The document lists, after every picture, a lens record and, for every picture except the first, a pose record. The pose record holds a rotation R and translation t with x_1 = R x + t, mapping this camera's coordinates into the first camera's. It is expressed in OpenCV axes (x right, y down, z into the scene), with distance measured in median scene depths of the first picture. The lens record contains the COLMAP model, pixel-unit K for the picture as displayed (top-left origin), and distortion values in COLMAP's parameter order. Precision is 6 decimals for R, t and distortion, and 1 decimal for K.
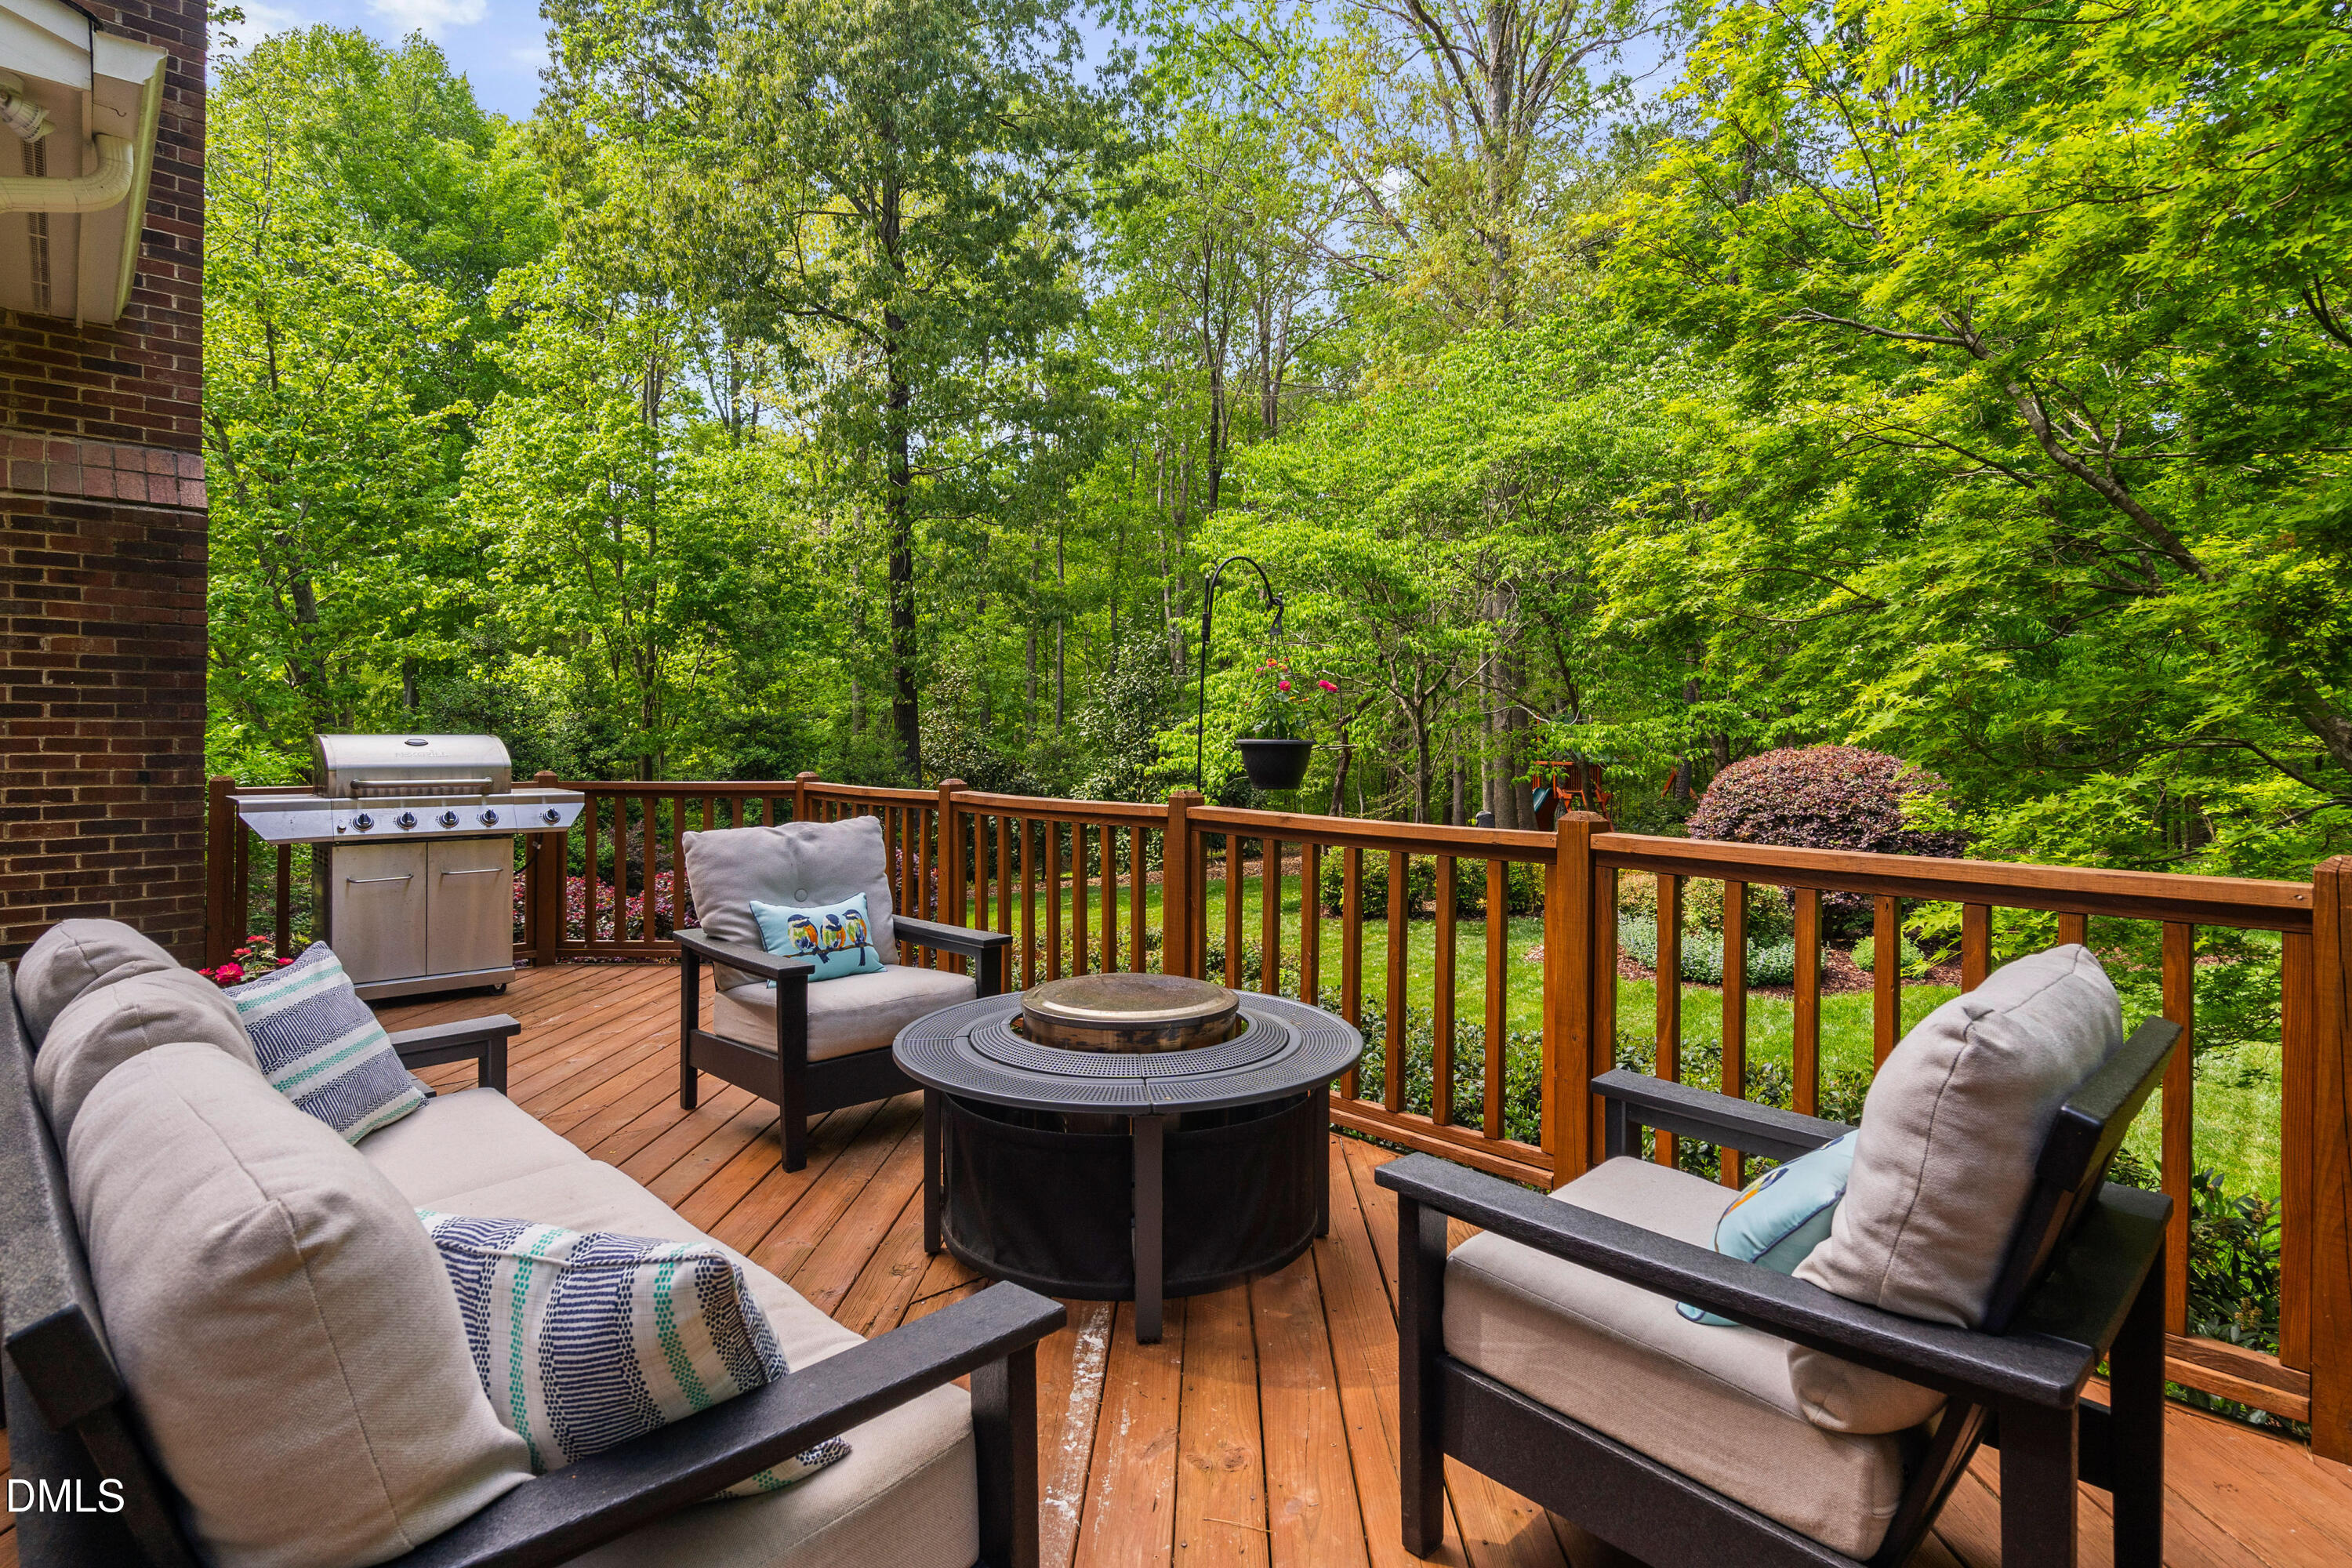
lens RADIAL K [[1191.7, 0, 1183.4], [0, 1191.7, 744.6], [0, 0, 1]] dist [-0.002884, 0.000261]
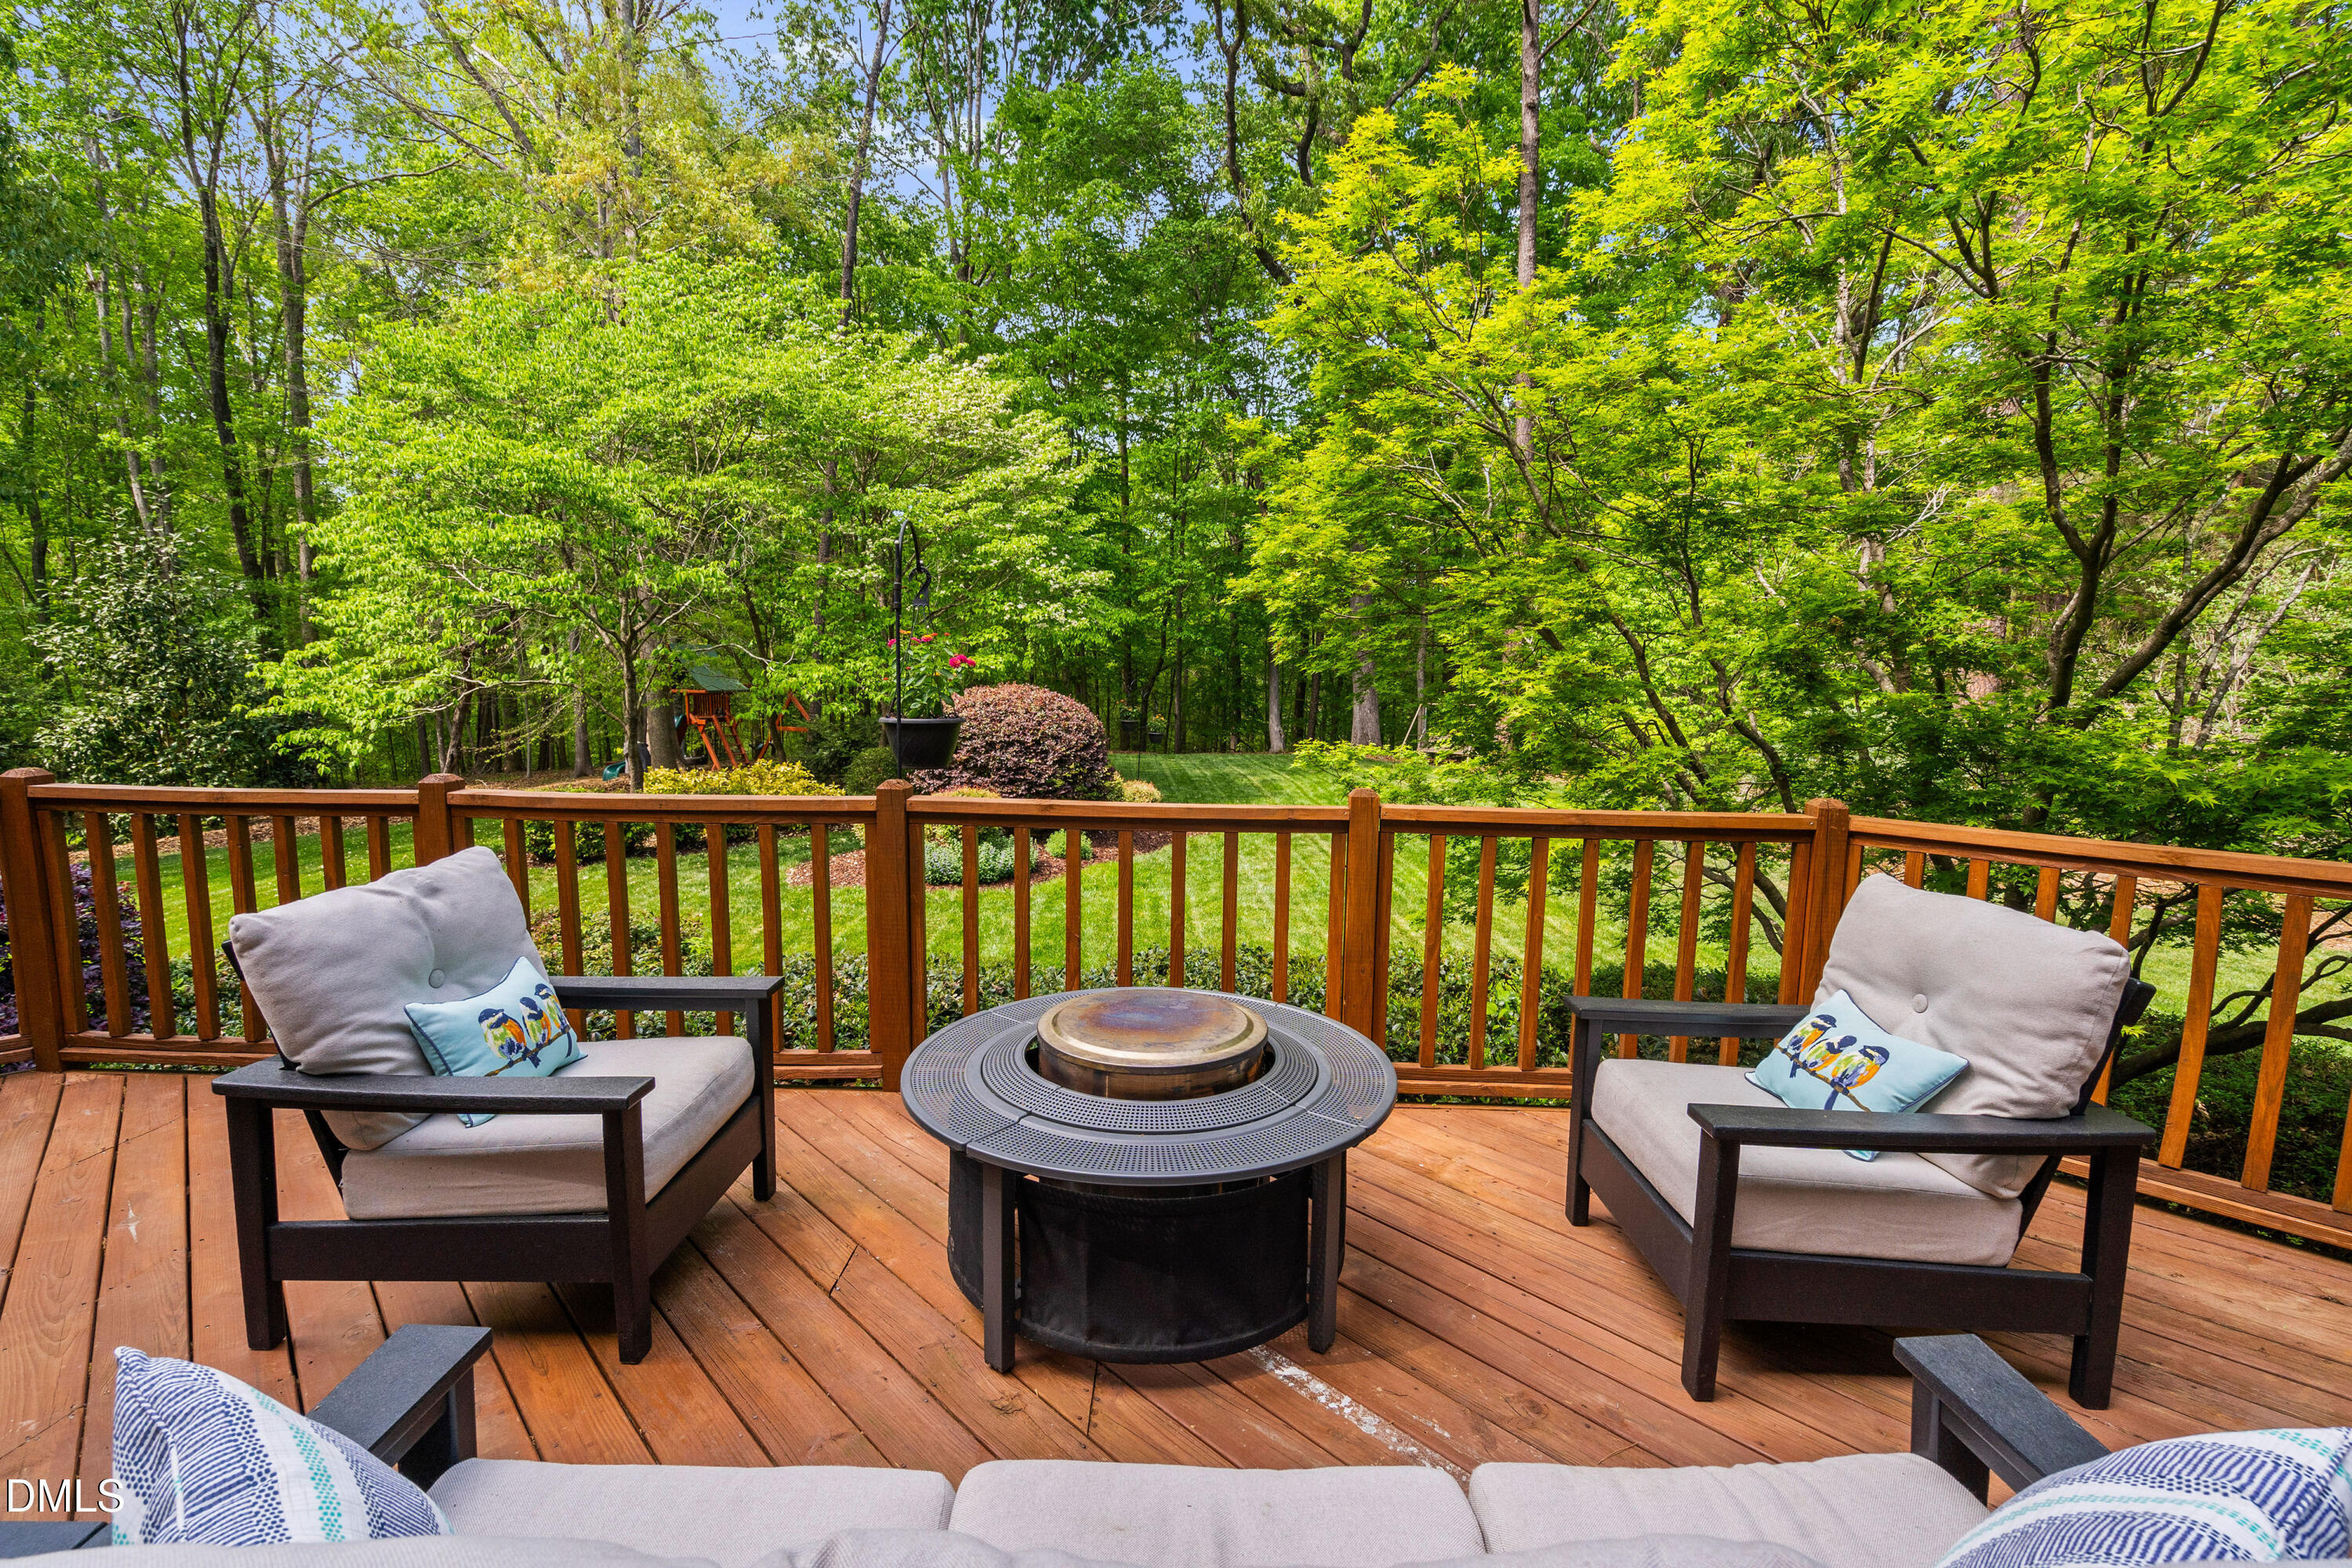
lens RADIAL K [[1051.8, 0, 1175.1], [0, 1051.8, 790.7], [0, 0, 1]] dist [-0.011635, 0.002575]
pose [[0.707398, -0.076352, 0.702679, -0.139360], [-0.005728, 0.993496, 0.113719, -0.015722], [-0.706792, -0.084469, 0.702361, 0.095328]]
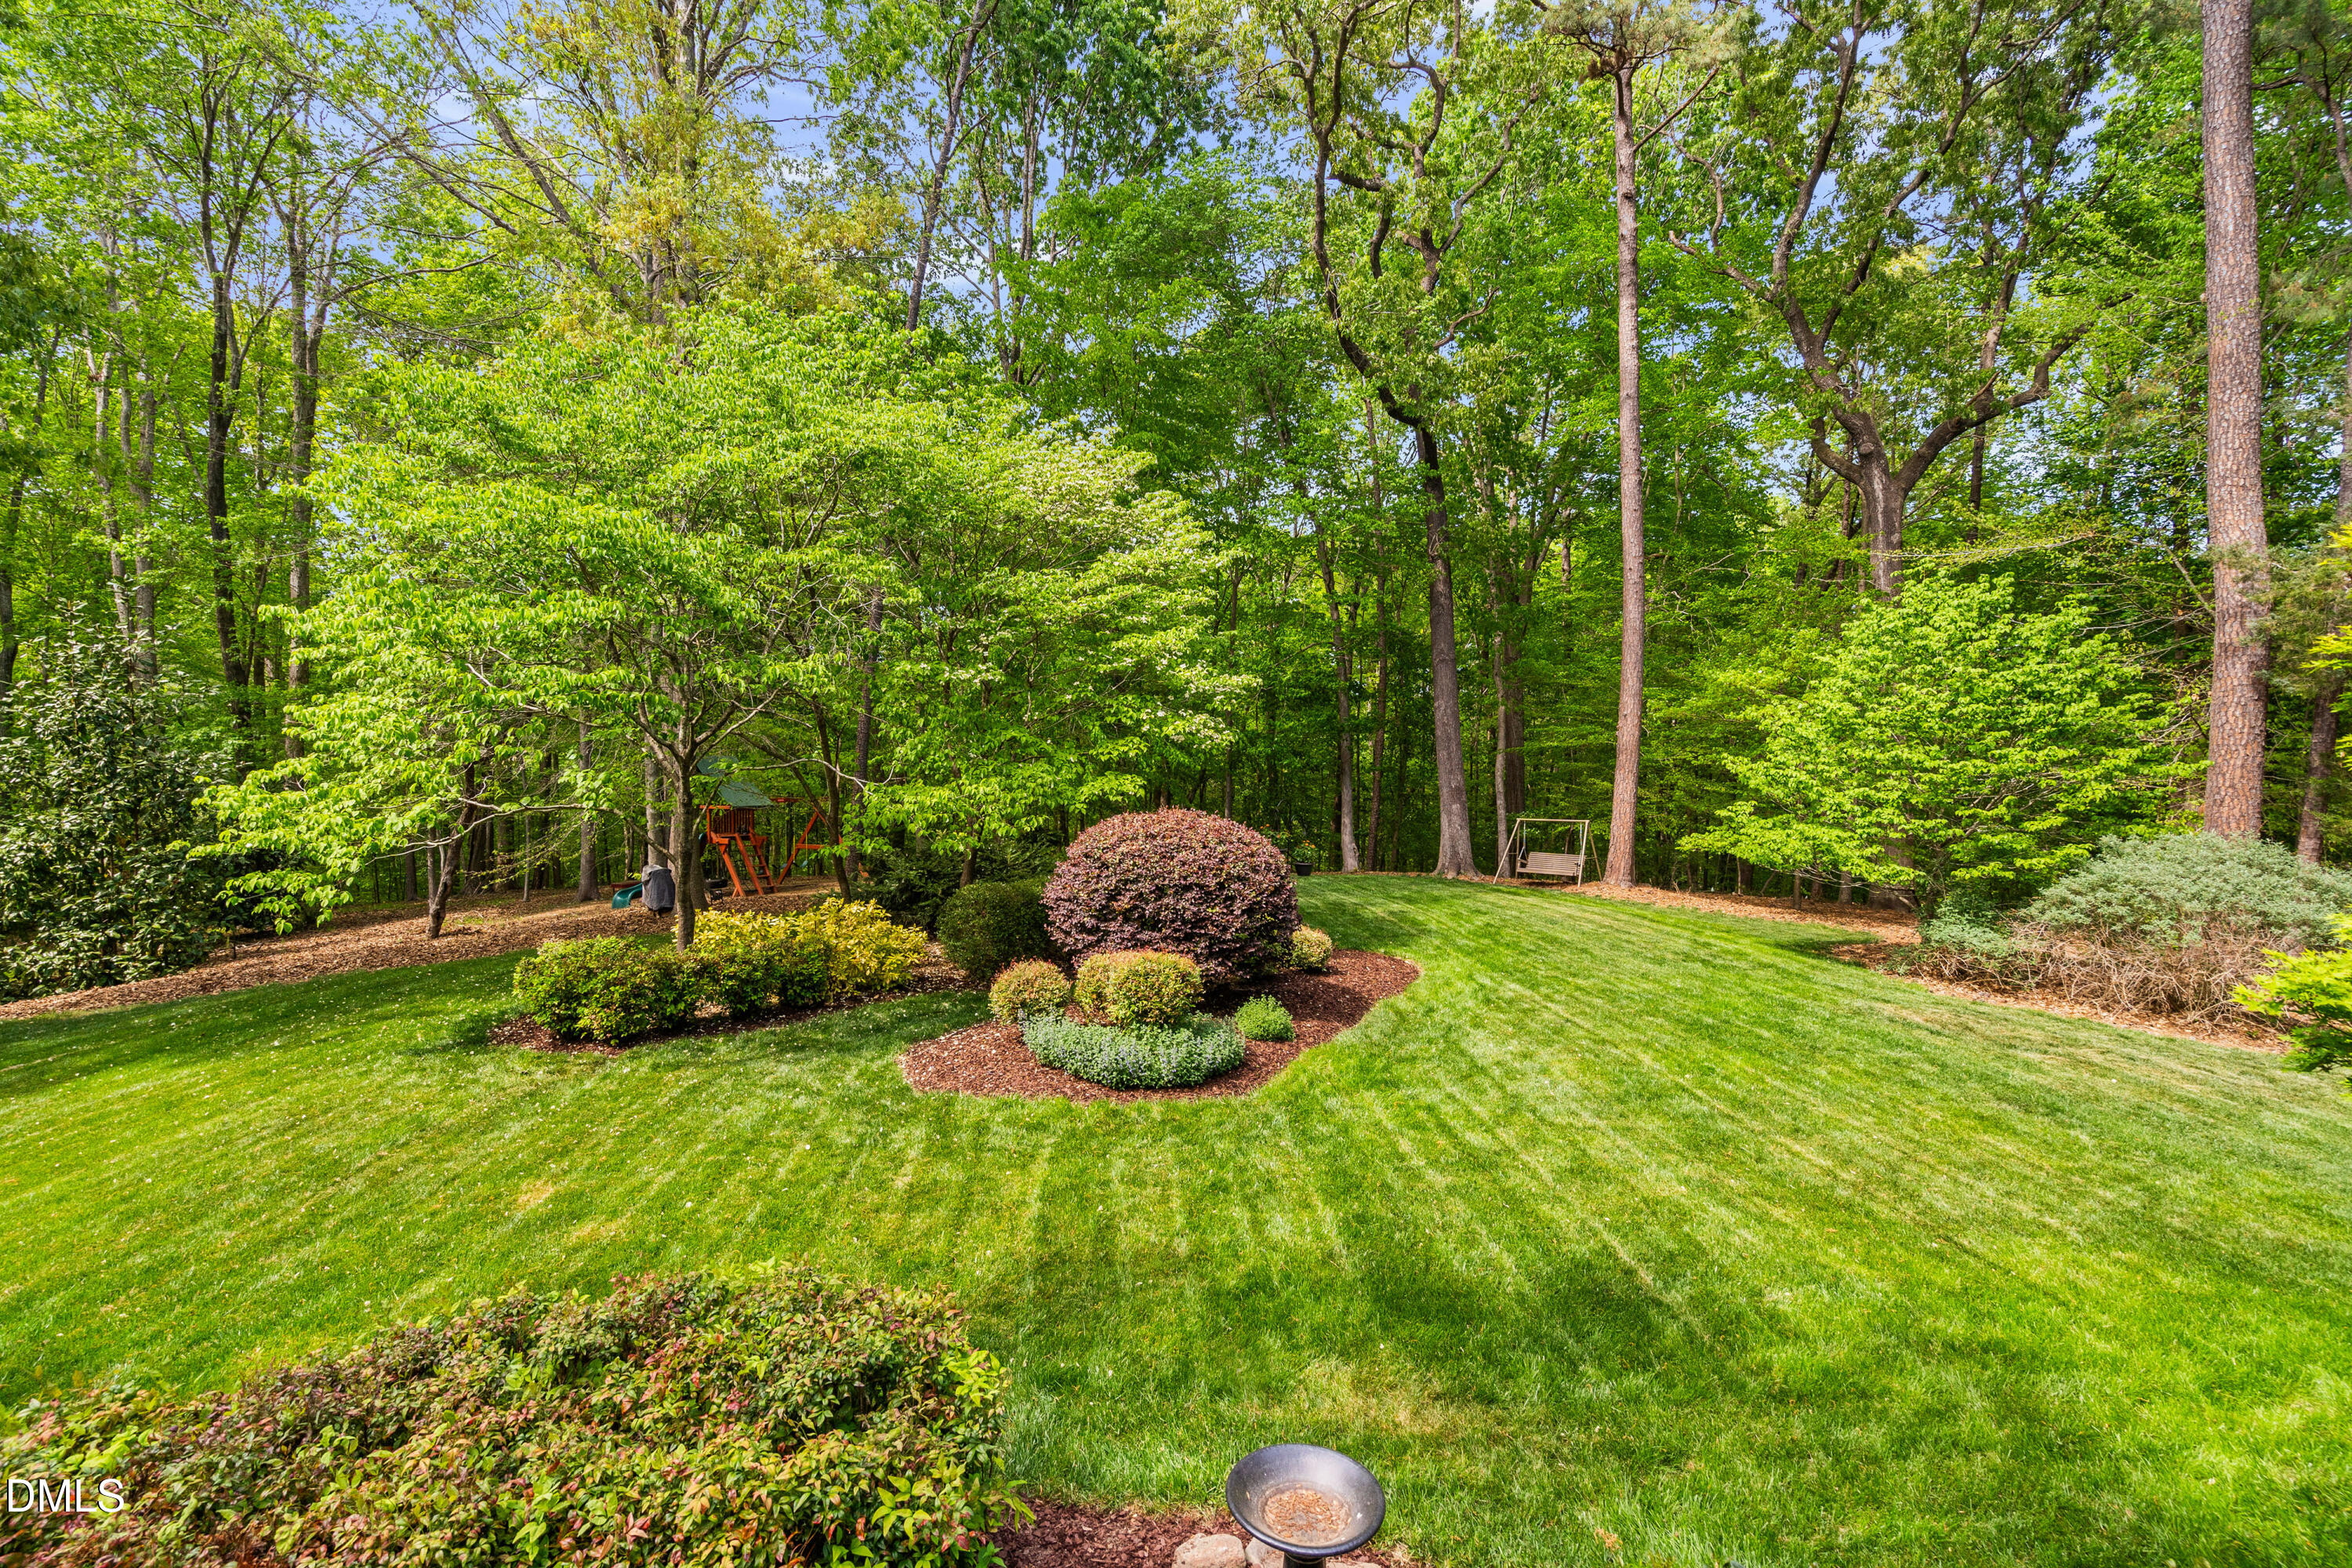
lens RADIAL K [[1051.8, 0, 1181.4], [0, 1051.8, 792.0], [0, 0, 1]] dist [-0.011635, 0.002575]
pose [[0.698454, -0.006549, 0.715625, -0.093621], [-0.003582, 0.999914, 0.012646, -0.027029], [-0.715646, -0.011396, 0.698370, 0.414483]]
